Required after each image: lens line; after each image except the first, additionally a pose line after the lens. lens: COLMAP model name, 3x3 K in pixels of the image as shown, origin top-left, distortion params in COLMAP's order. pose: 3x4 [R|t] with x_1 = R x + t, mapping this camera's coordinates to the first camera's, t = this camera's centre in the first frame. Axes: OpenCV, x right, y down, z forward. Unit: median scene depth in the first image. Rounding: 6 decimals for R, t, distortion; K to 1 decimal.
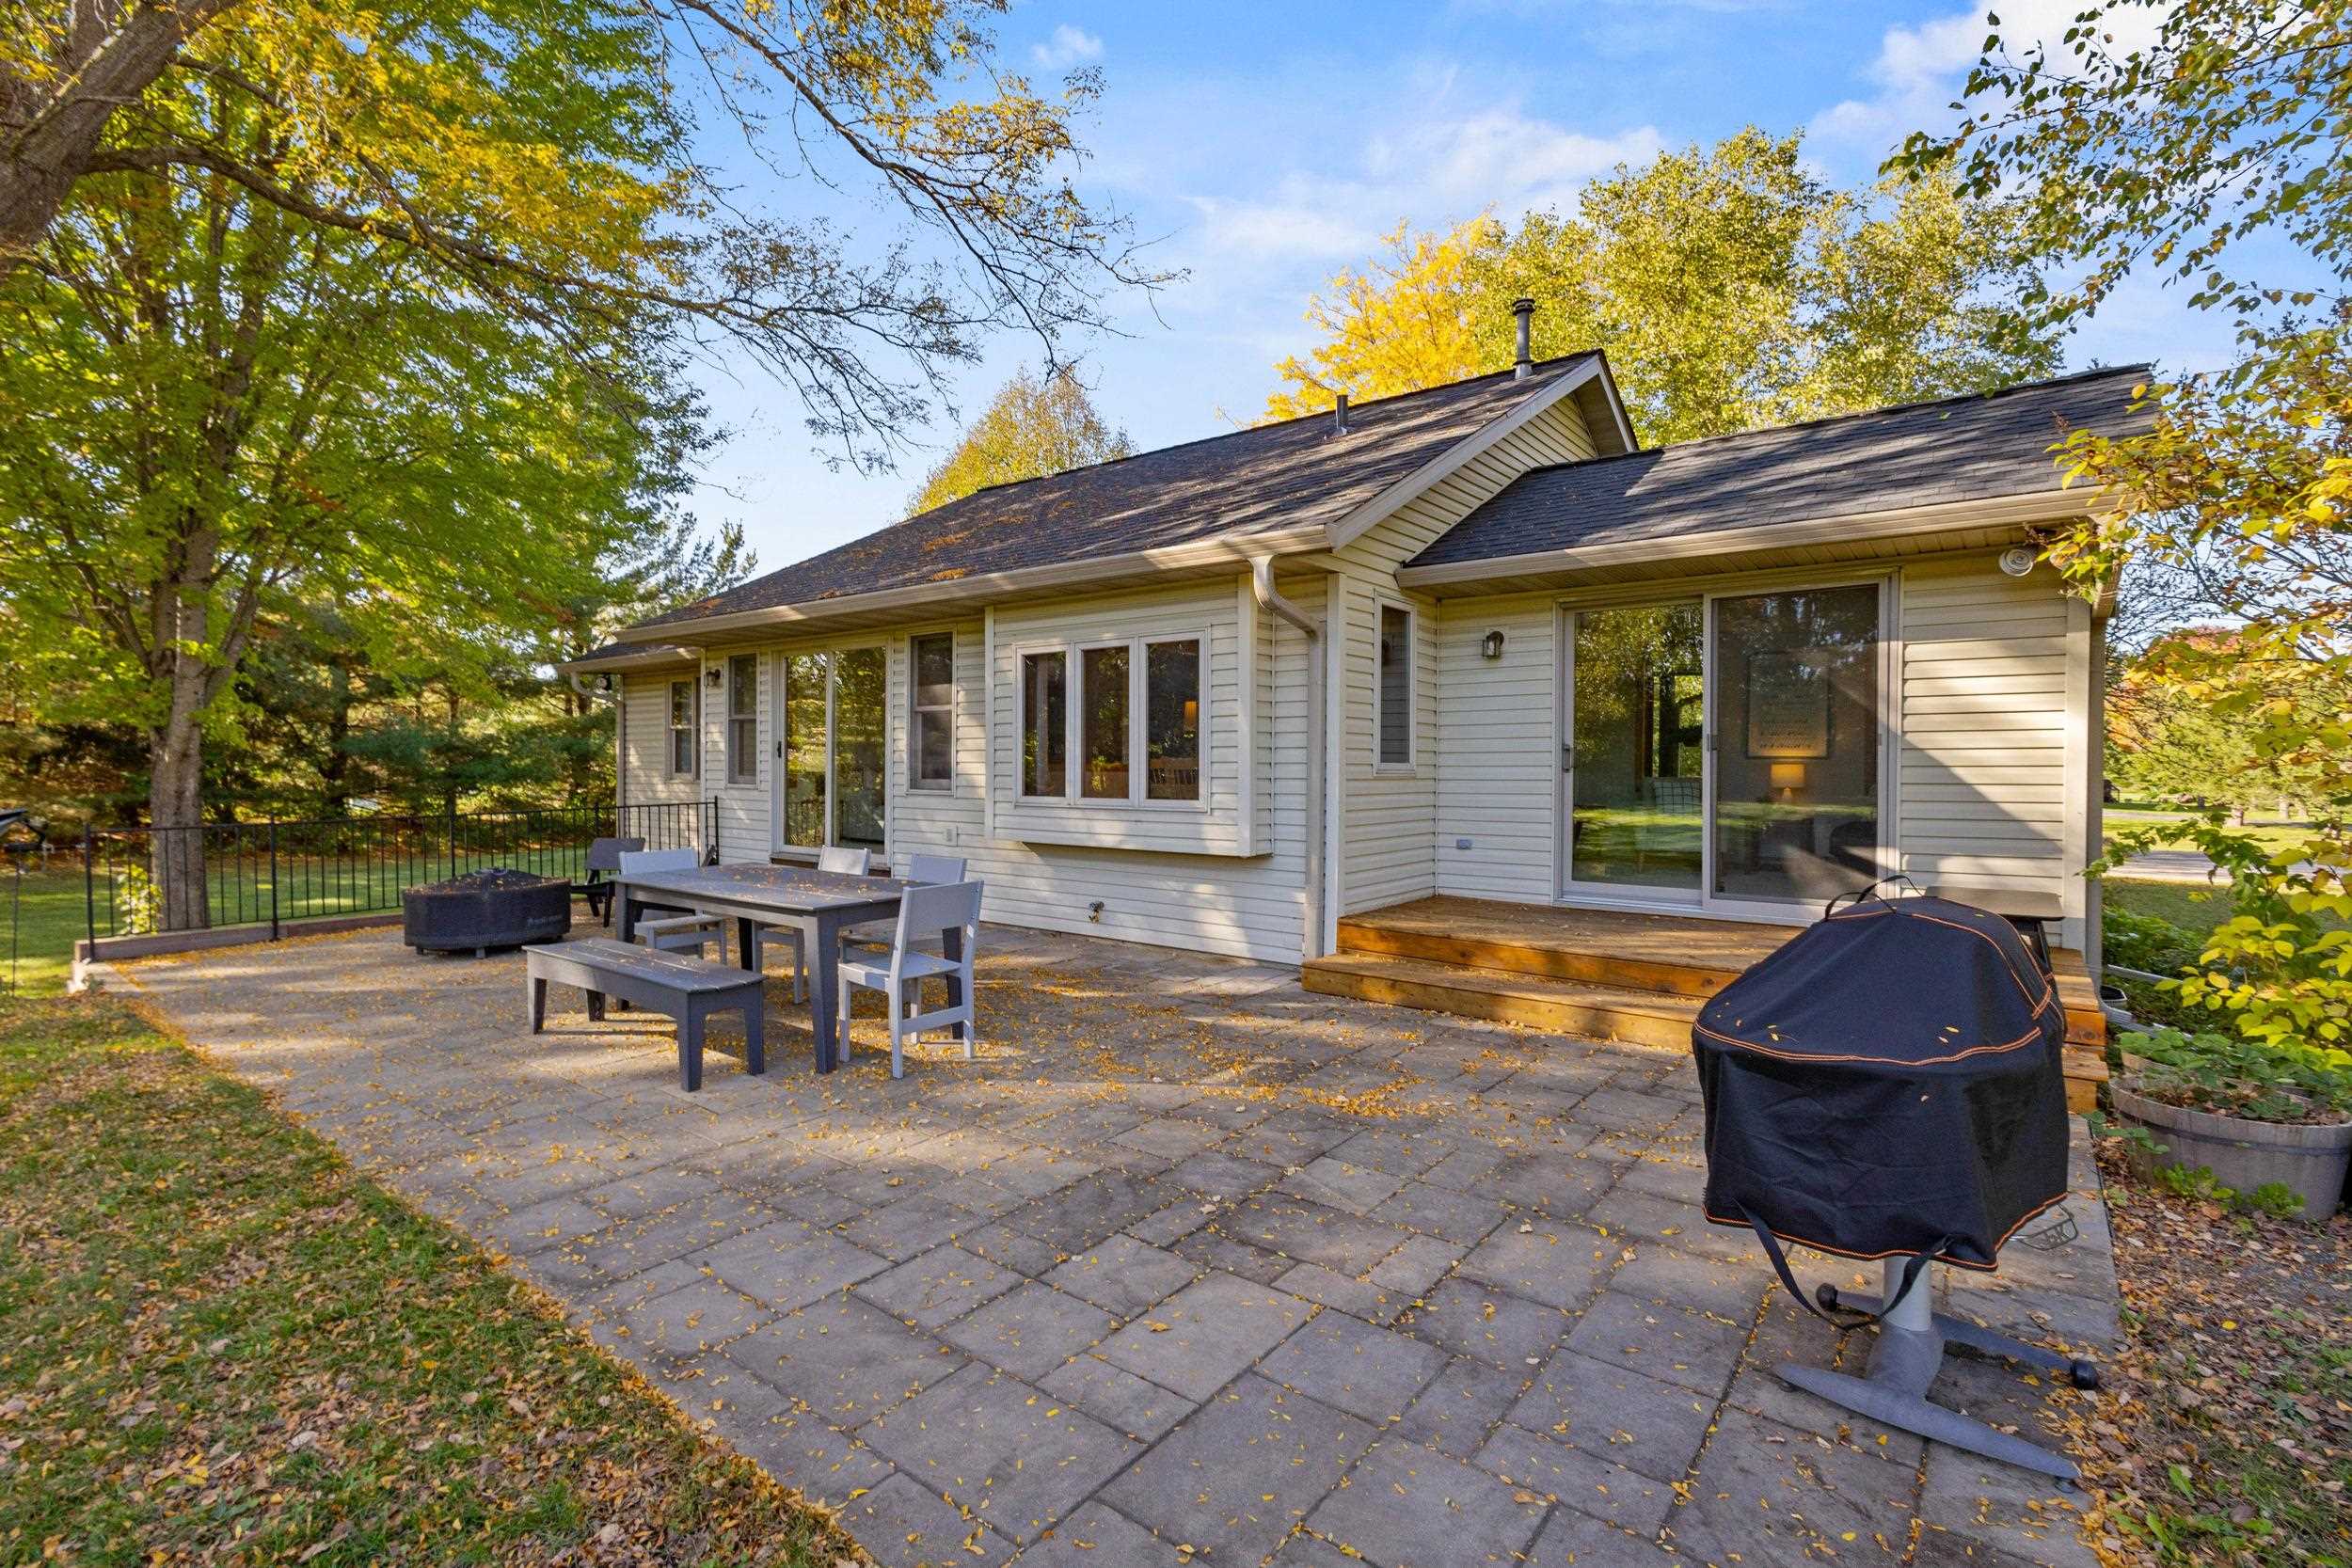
lens RADIAL K [[1077.2, 0, 1177.0], [0, 1077.2, 781.3], [0, 0, 1]] dist [0.000547, 0.000164]
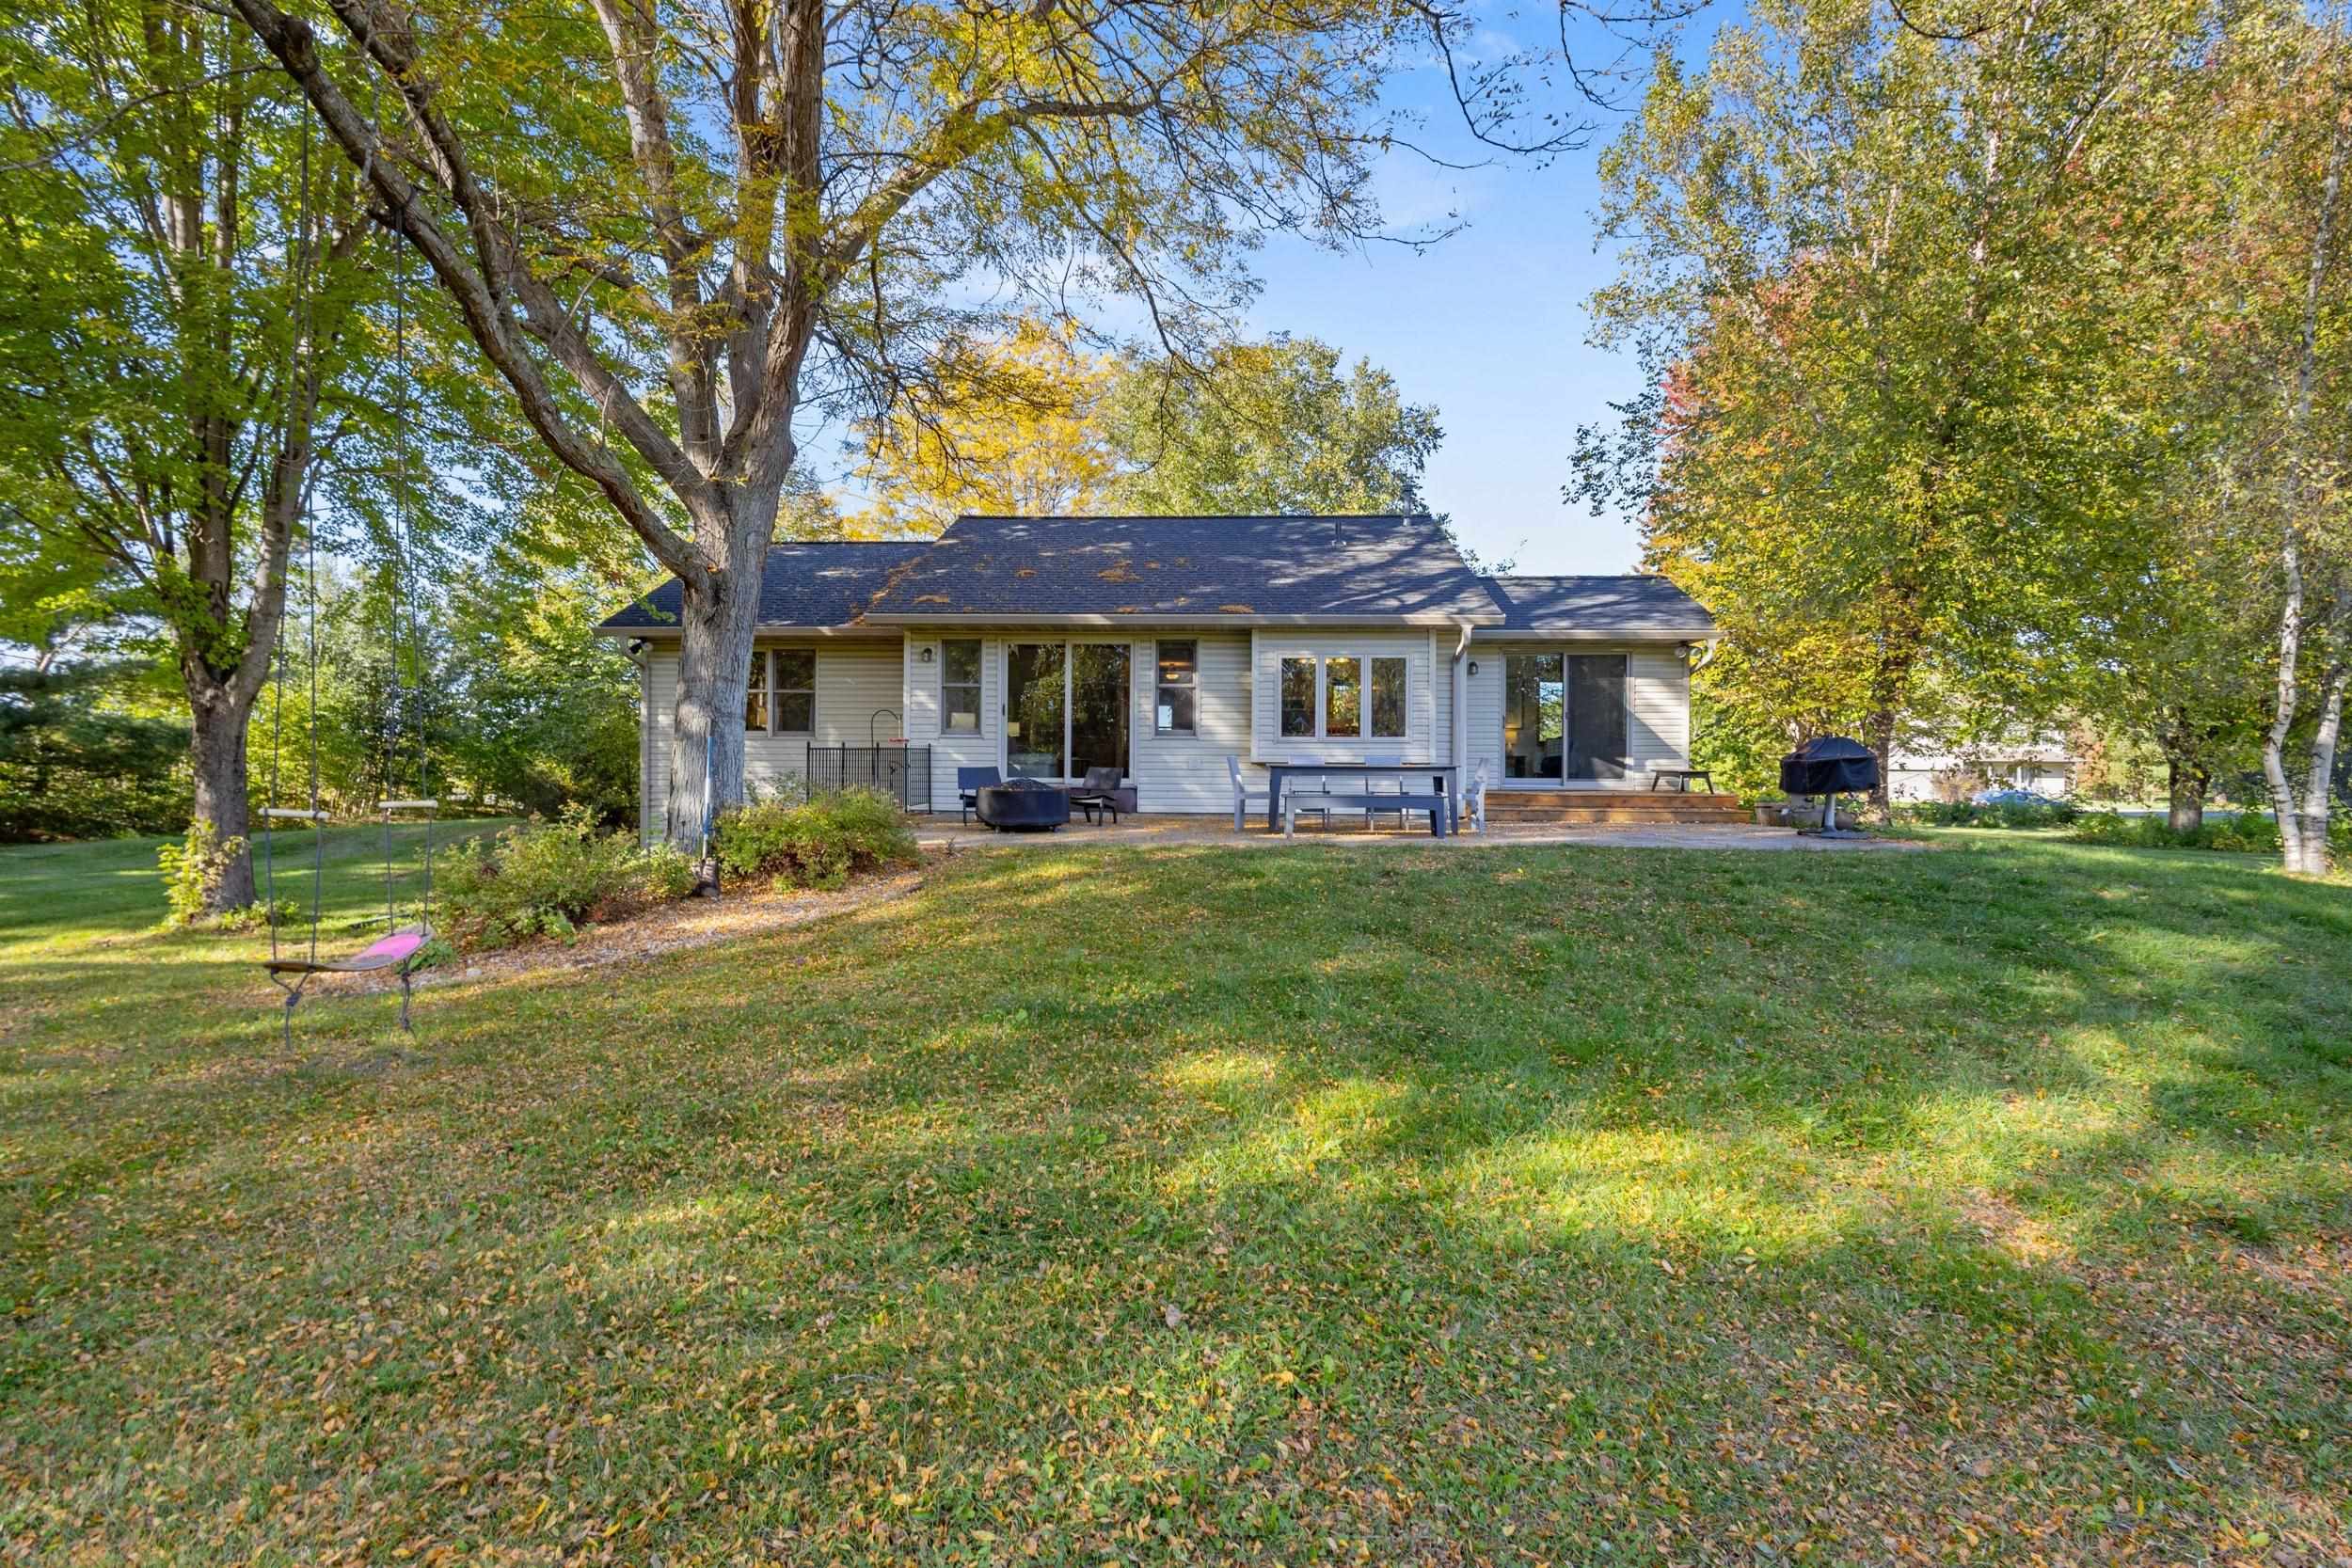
lens RADIAL K [[1077.2, 0, 1174.1], [0, 1077.2, 775.7], [0, 0, 1]] dist [0.000547, 0.000164]
pose [[0.819946, -0.003966, 0.572427, -1.504646], [0.003472, 0.999992, 0.001955, 0.085623], [-0.572430, 0.000384, 0.819954, -0.436855]]
